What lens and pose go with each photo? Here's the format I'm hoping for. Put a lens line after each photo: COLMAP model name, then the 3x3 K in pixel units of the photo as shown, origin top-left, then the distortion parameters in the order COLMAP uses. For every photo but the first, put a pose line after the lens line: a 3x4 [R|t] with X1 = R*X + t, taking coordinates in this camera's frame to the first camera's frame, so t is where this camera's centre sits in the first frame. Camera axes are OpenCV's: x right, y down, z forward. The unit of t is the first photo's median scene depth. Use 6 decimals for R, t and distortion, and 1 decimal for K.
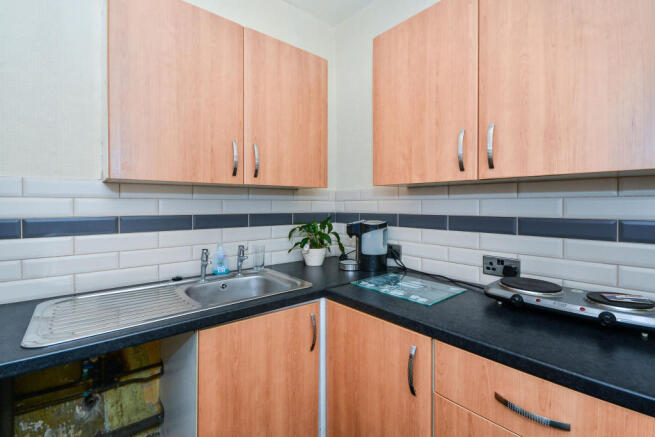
lens RADIAL K [[298.3, 0, 327.0], [0, 298.3, 206.8], [0, 0, 1]] dist [-0.001984, -0.000192]
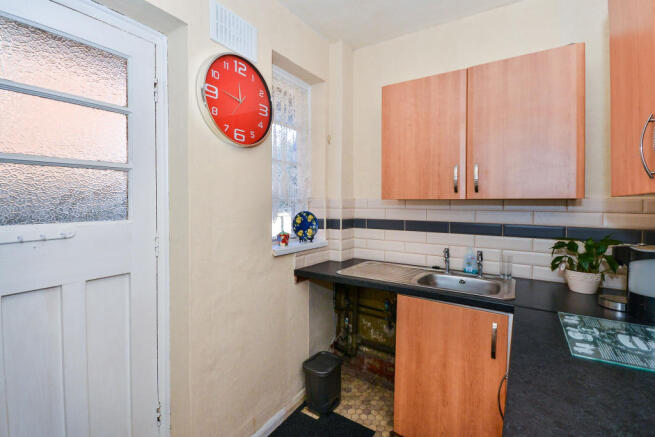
lens RADIAL K [[298.3, 0, 327.0], [0, 298.3, 206.8], [0, 0, 1]] dist [-0.001984, -0.000192]
pose [[0.284630, 0.006754, -0.958614, 0.699681], [-0.025105, 0.999685, -0.000410, -0.027628], [0.958309, 0.024183, 0.284710, 0.121021]]
